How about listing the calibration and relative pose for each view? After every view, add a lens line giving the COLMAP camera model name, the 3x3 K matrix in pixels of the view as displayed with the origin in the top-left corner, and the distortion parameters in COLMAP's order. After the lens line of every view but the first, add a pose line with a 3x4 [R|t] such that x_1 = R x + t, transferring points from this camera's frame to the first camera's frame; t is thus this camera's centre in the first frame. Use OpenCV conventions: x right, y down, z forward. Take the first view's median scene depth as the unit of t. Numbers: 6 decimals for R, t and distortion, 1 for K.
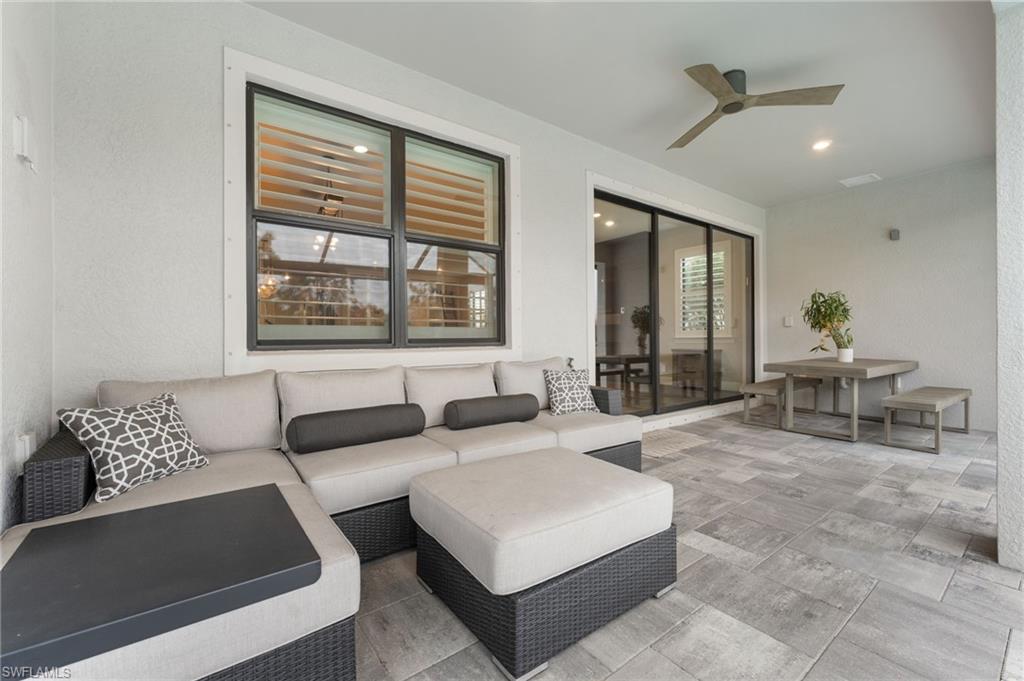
lens RADIAL K [[418.3, 0, 514.6], [0, 418.3, 336.9], [0, 0, 1]] dist [0.001171, 0.000318]
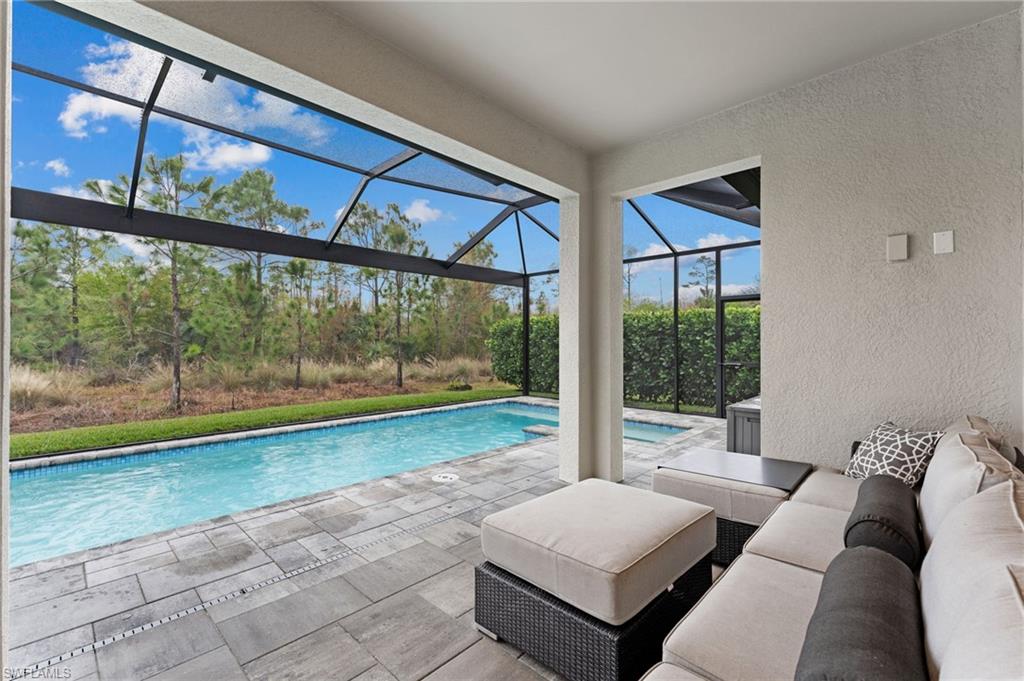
lens RADIAL K [[418.3, 0, 514.6], [0, 418.3, 336.9], [0, 0, 1]] dist [0.001171, 0.000318]
pose [[-0.985318, -0.000056, -0.170731, 0.478620], [0.002131, 0.999918, -0.012622, -0.107605], [0.170718, -0.012801, -0.985237, 2.094138]]
